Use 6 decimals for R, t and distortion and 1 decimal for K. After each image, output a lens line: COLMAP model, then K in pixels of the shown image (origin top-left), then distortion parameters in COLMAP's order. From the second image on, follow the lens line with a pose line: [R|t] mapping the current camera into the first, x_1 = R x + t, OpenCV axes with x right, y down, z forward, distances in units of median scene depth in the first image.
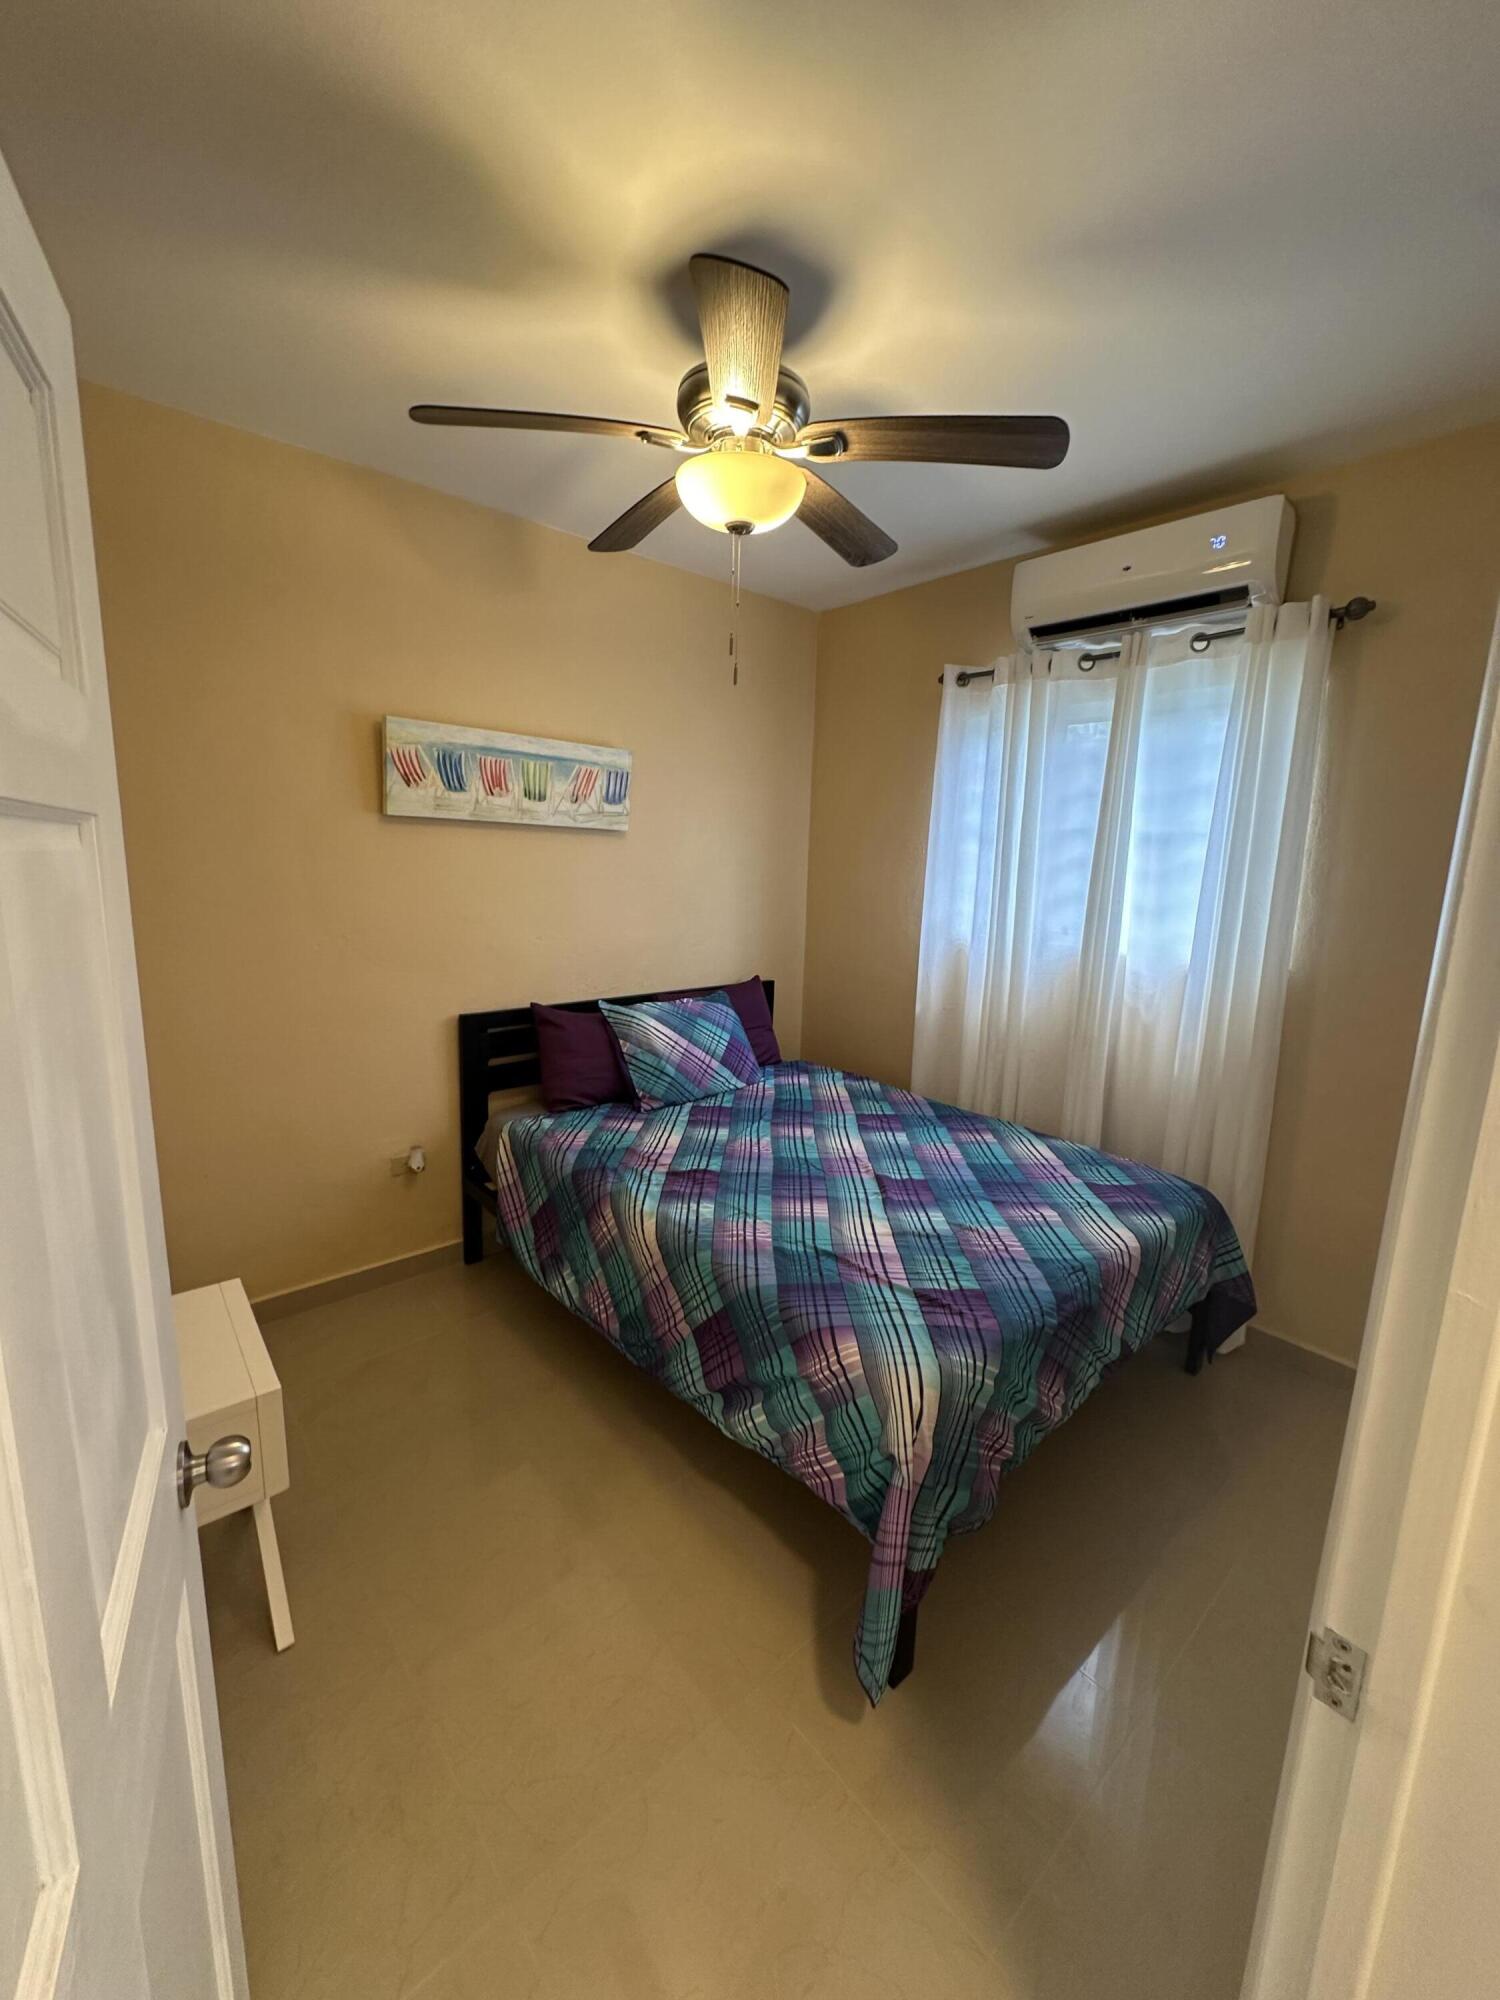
lens RADIAL K [[804.7, 0, 751.7], [0, 804.7, 1000.2], [0, 0, 1]] dist [-0.001465, -0.000091]
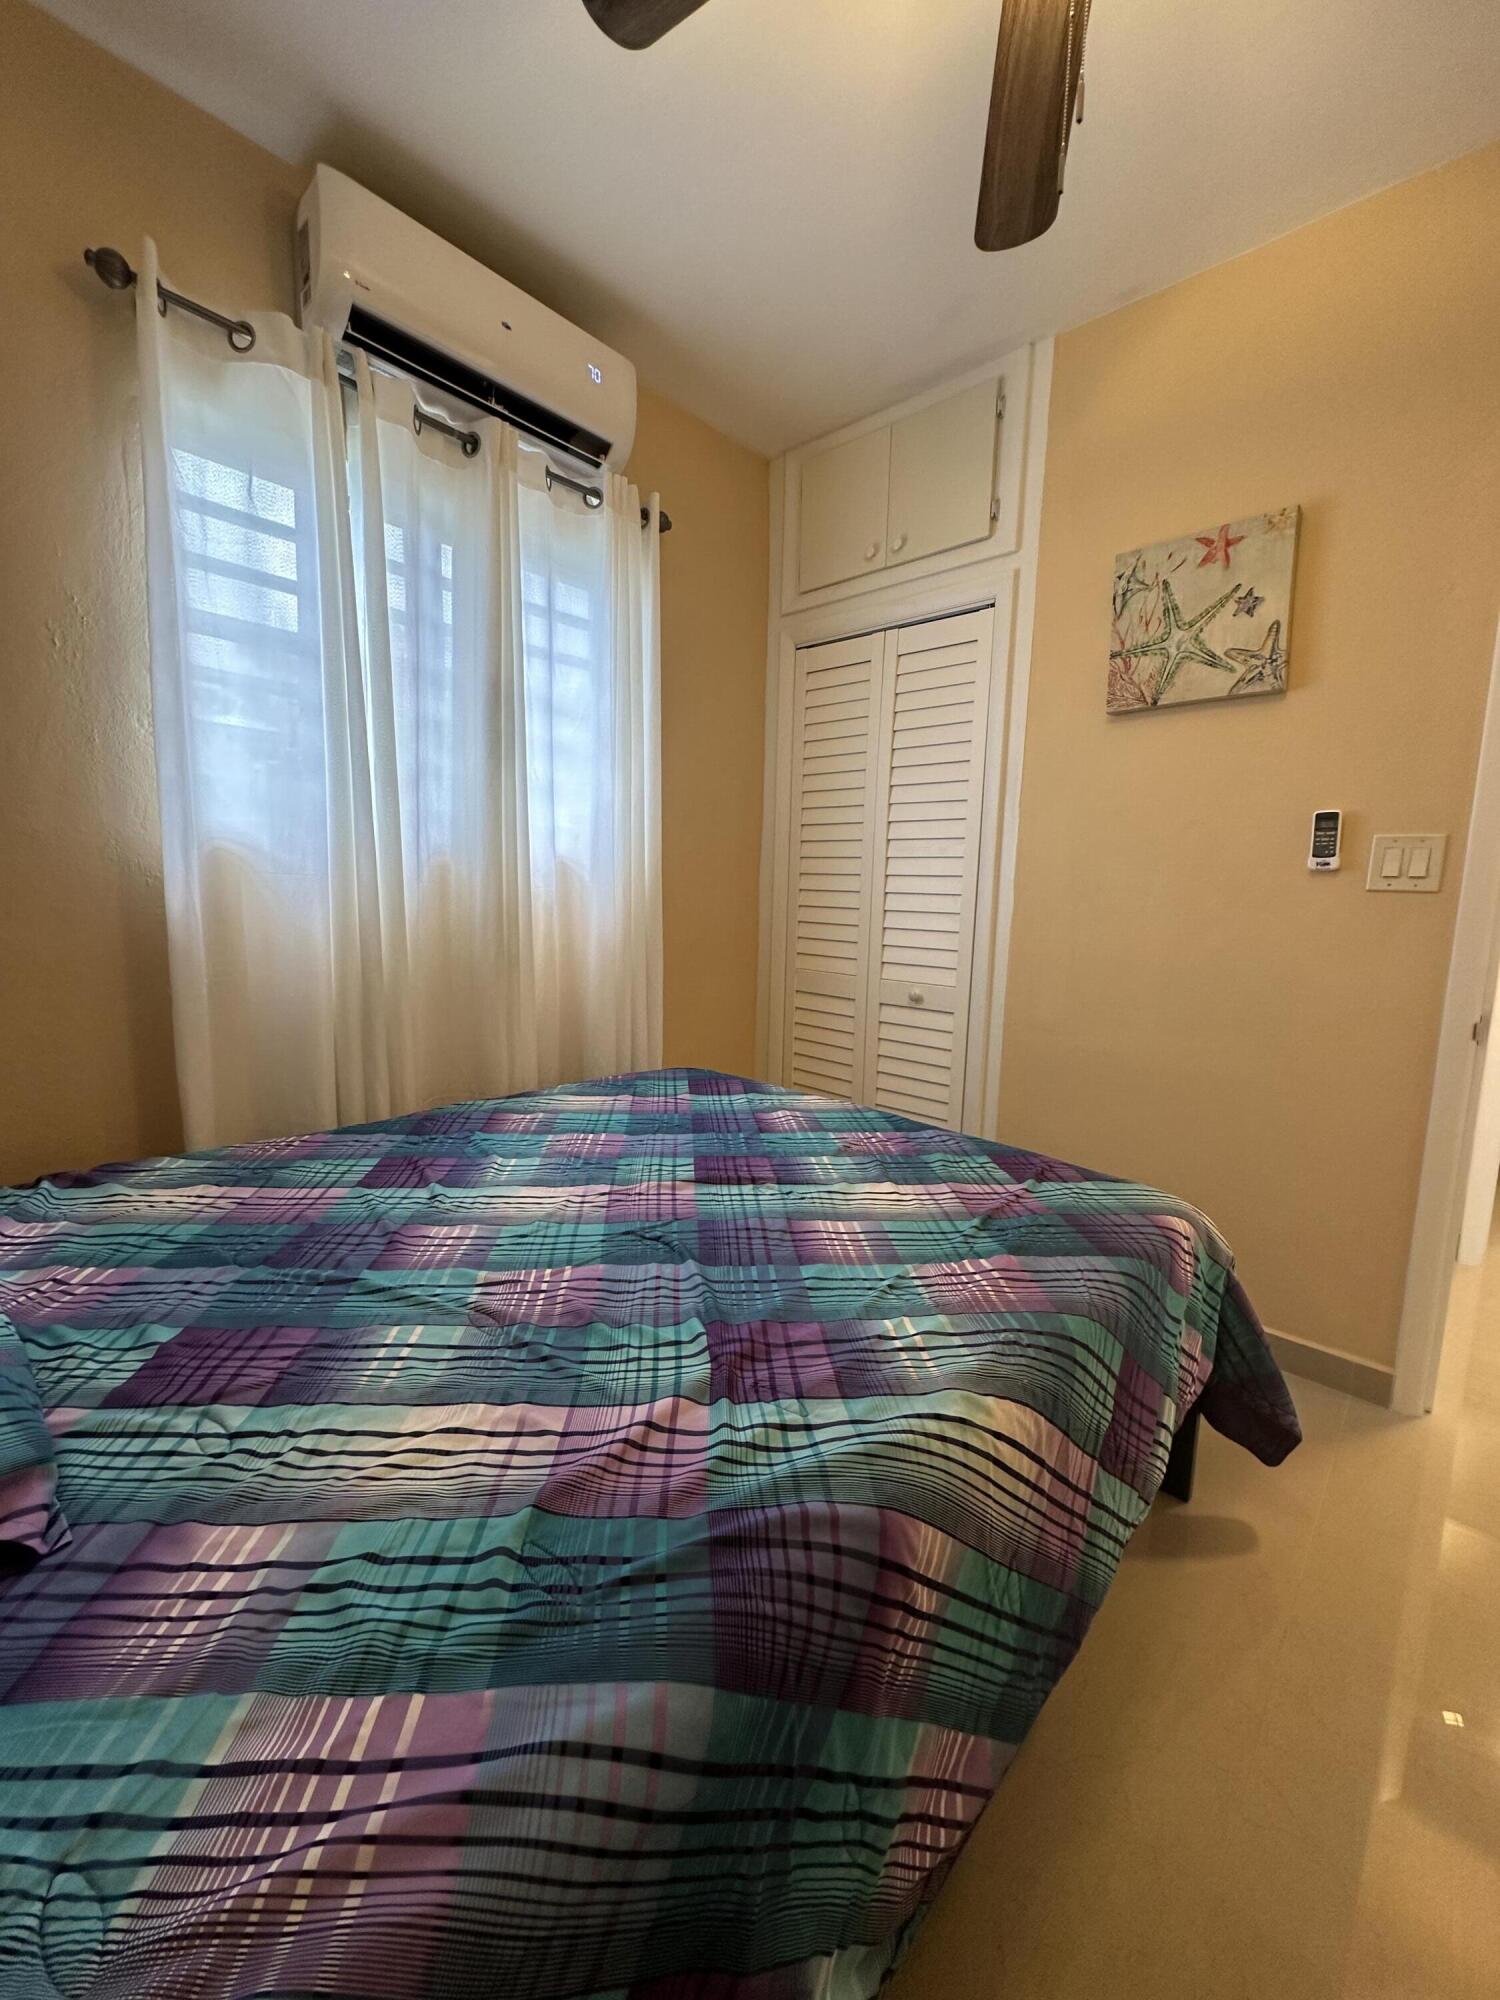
lens RADIAL K [[804.7, 0, 751.1], [0, 804.7, 998.9], [0, 0, 1]] dist [-0.001465, -0.000091]
pose [[-0.110483, -0.160451, 0.980841, -0.391195], [0.153936, 0.972211, 0.176379, -0.015548], [-0.981884, 0.170474, -0.082713, 0.911065]]
